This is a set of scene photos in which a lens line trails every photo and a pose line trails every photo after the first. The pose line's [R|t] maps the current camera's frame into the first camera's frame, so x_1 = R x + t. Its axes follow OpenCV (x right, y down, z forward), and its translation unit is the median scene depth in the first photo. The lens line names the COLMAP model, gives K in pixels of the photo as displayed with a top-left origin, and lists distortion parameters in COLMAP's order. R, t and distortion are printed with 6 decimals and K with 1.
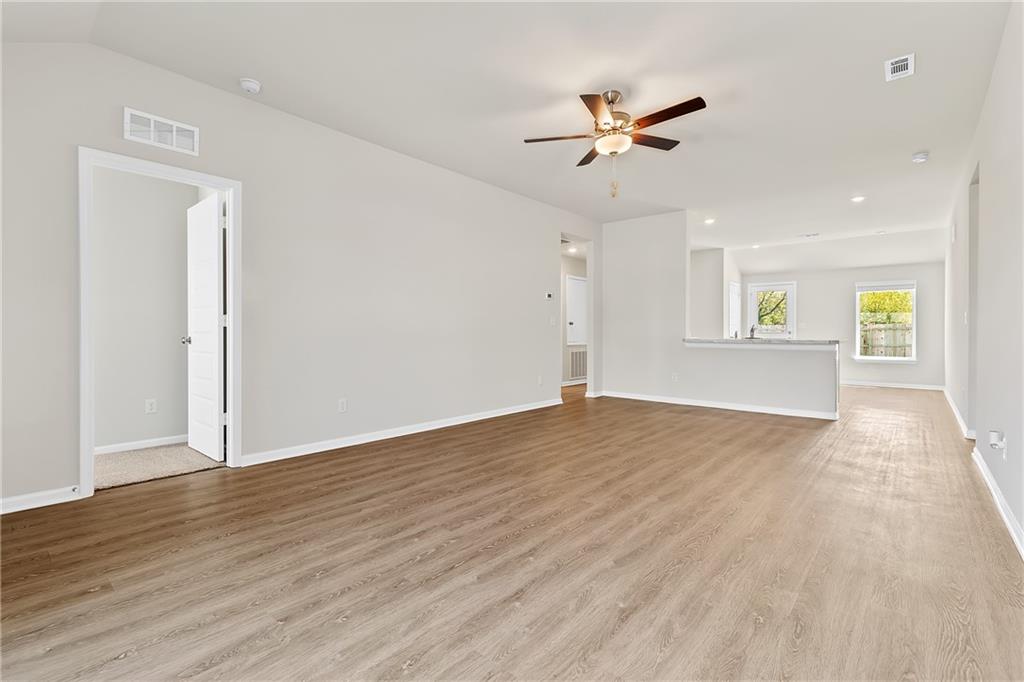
lens RADIAL K [[462.8, 0, 518.1], [0, 462.8, 345.1], [0, 0, 1]] dist [0.008732, -0.000015]
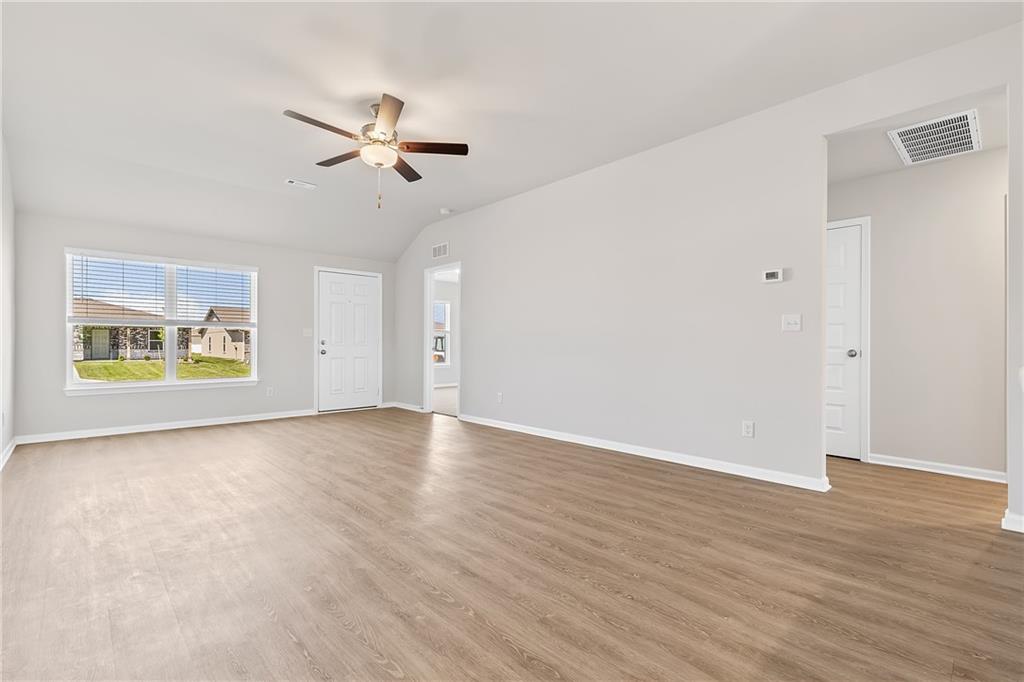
lens RADIAL K [[462.8, 0, 511.9], [0, 462.8, 341.1], [0, 0, 1]] dist [0.008732, -0.000015]
pose [[-0.106465, -0.017291, -0.994166, 0.898031], [-0.036805, 0.999232, -0.013438, -0.016820], [0.993635, 0.035160, -0.107019, 1.078930]]
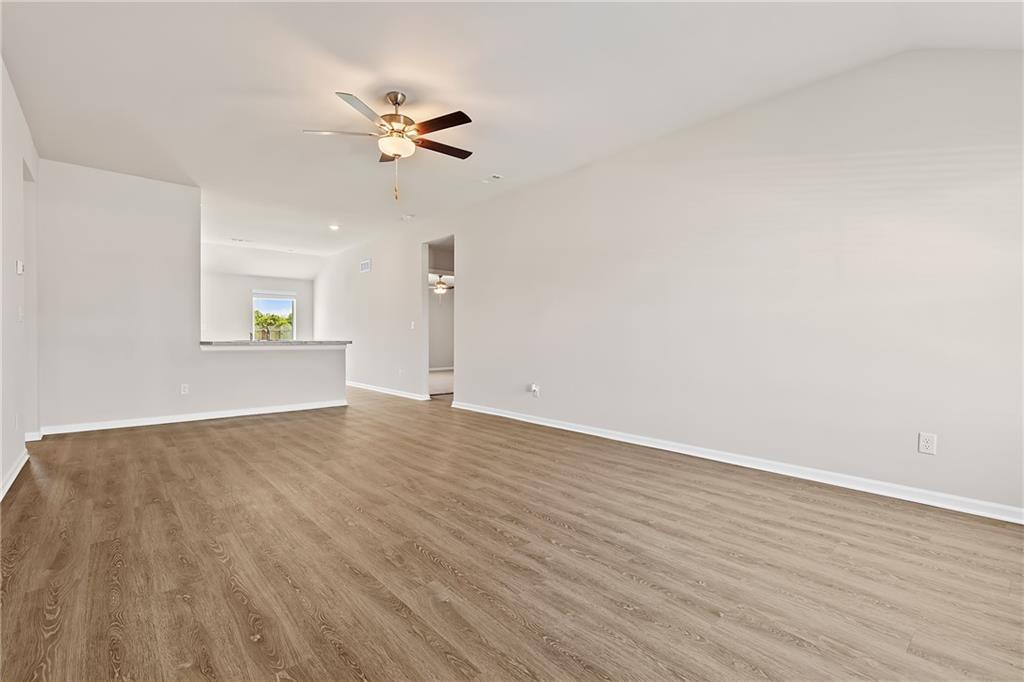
lens RADIAL K [[462.8, 0, 518.3], [0, 462.8, 335.2], [0, 0, 1]] dist [0.008732, -0.000015]
pose [[0.126182, -0.000174, 0.992007, -1.096397], [0.024707, 0.999690, -0.002968, -0.021289], [-0.991699, 0.024884, 0.126147, 0.897080]]
